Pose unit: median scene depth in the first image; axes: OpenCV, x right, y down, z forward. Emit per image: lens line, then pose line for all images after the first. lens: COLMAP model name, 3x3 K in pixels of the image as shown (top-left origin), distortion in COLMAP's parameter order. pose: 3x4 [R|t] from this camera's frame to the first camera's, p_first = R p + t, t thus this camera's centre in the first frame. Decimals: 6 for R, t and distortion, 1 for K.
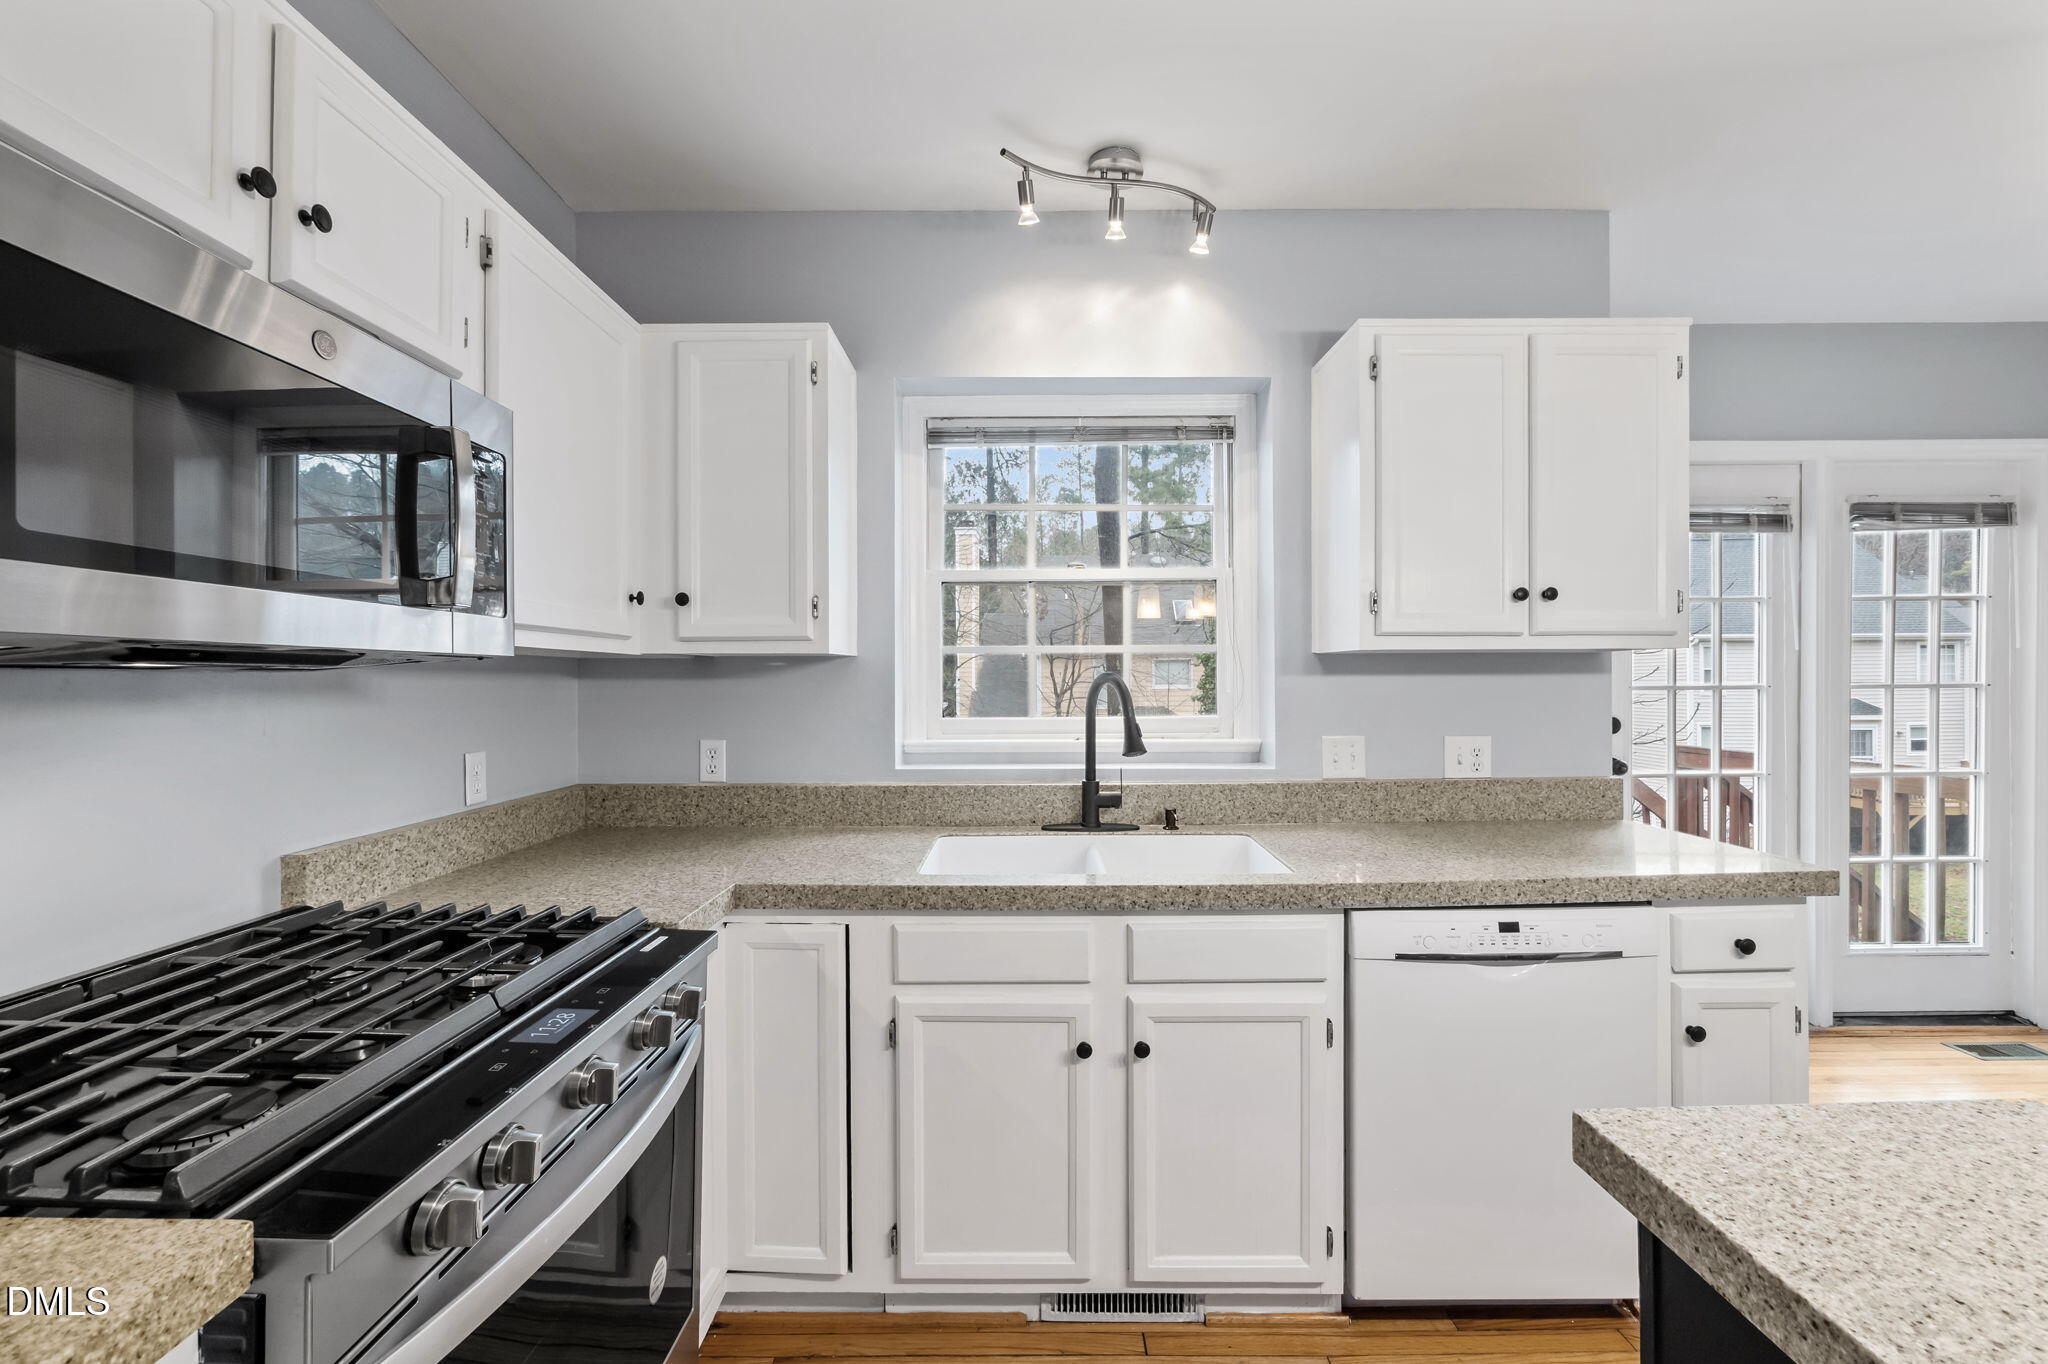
lens RADIAL K [[858.4, 0, 1018.1], [0, 858.4, 679.9], [0, 0, 1]] dist [-0.003618, 0.000050]
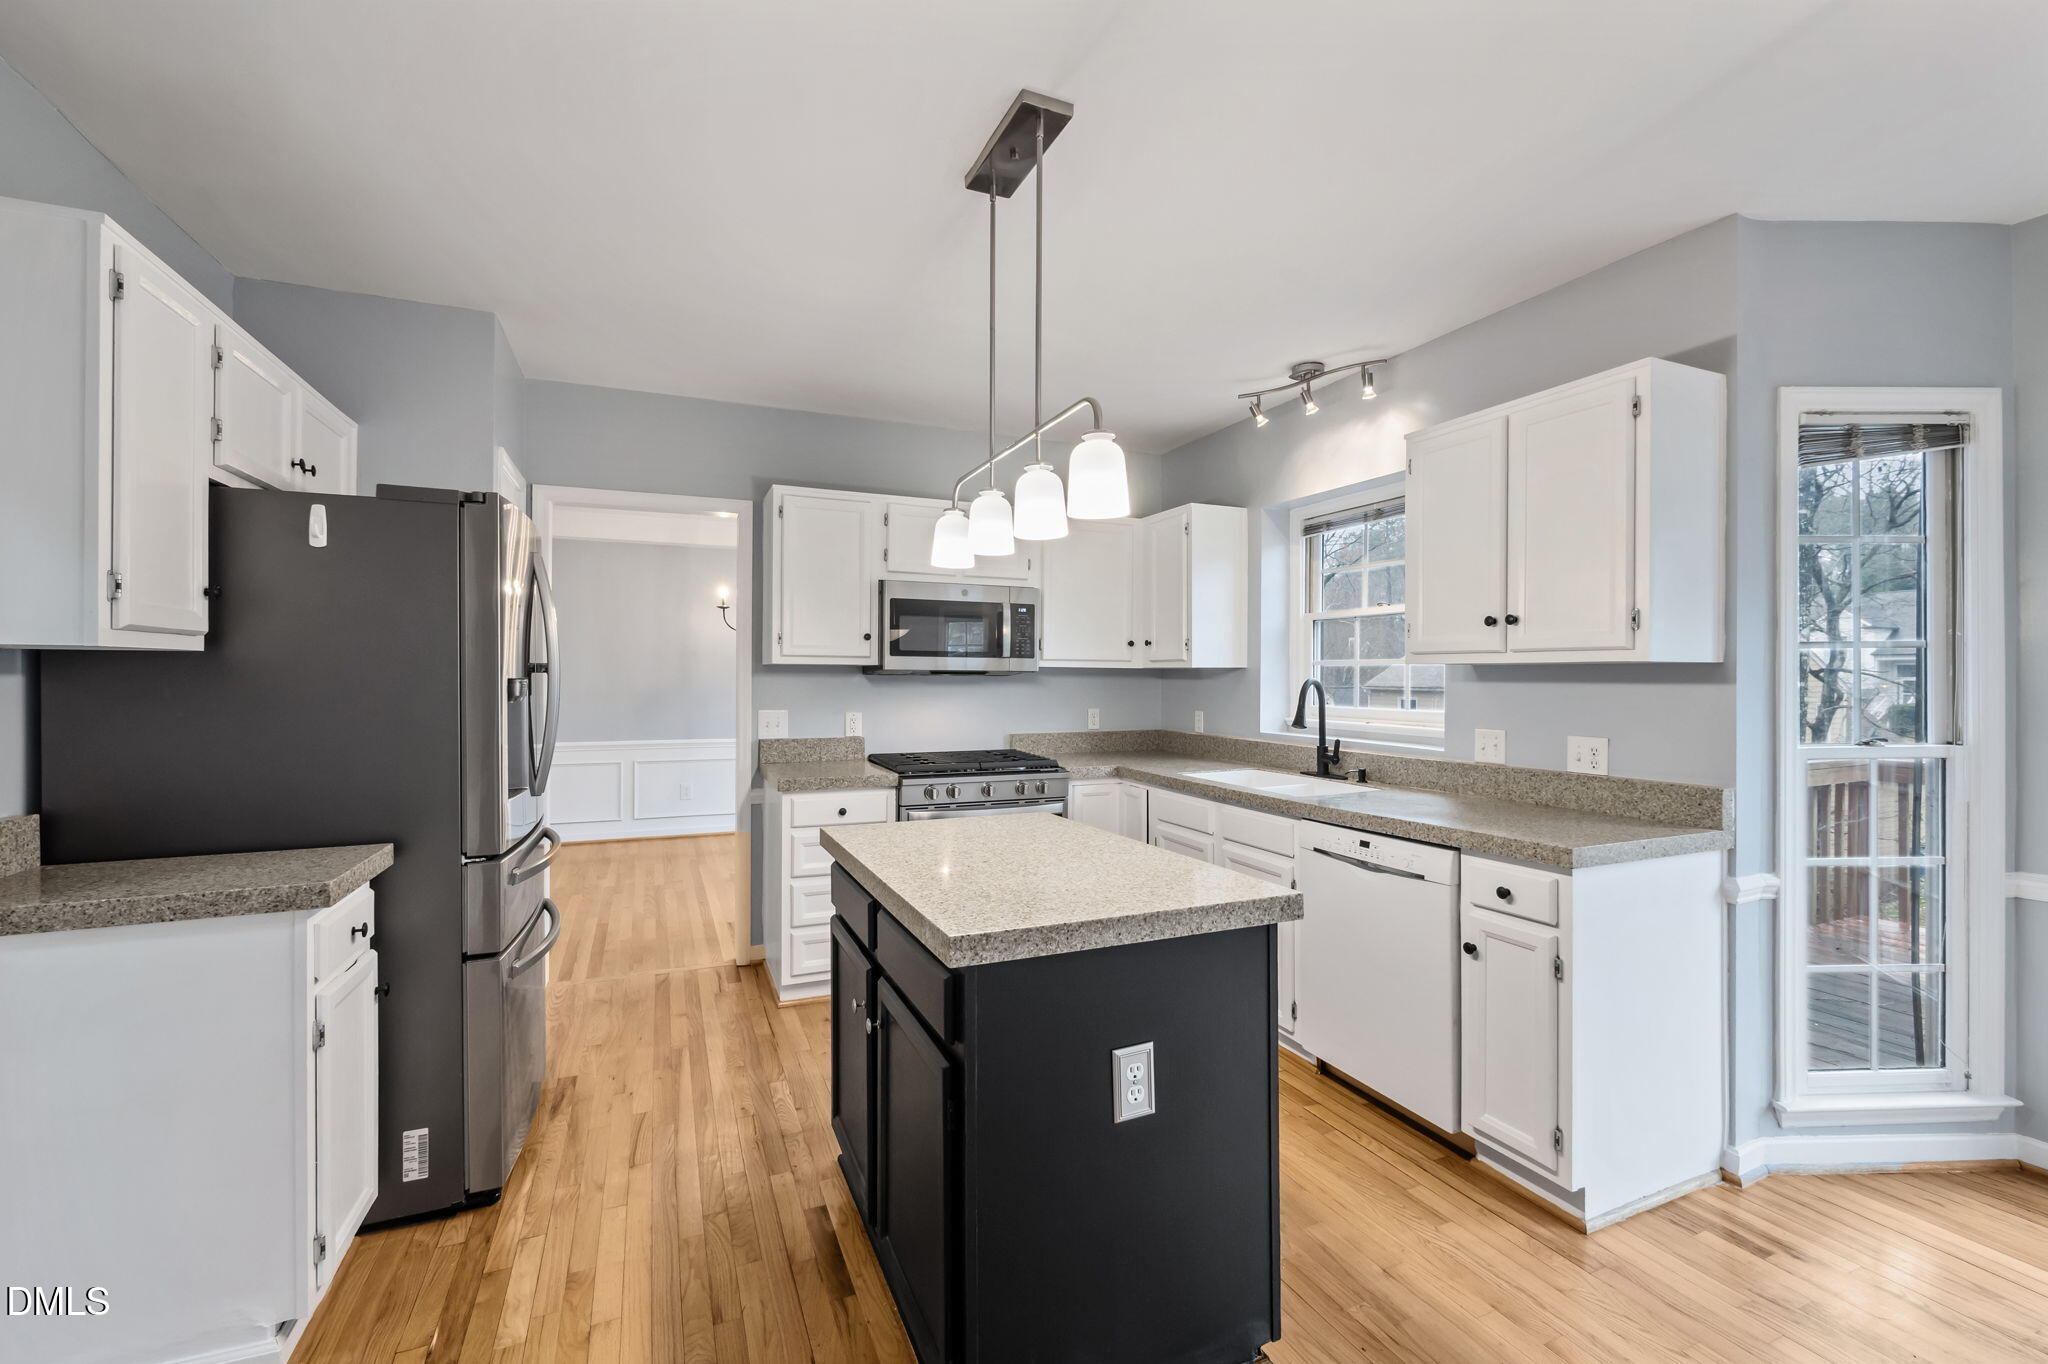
lens RADIAL K [[858.4, 0, 1011.1], [0, 858.4, 677.9], [0, 0, 1]] dist [-0.003618, 0.000050]
pose [[0.392785, 0.010358, -0.919572, 1.318321], [-0.007161, 0.999941, 0.008205, -0.017606], [0.919603, 0.003362, 0.392835, -0.157529]]
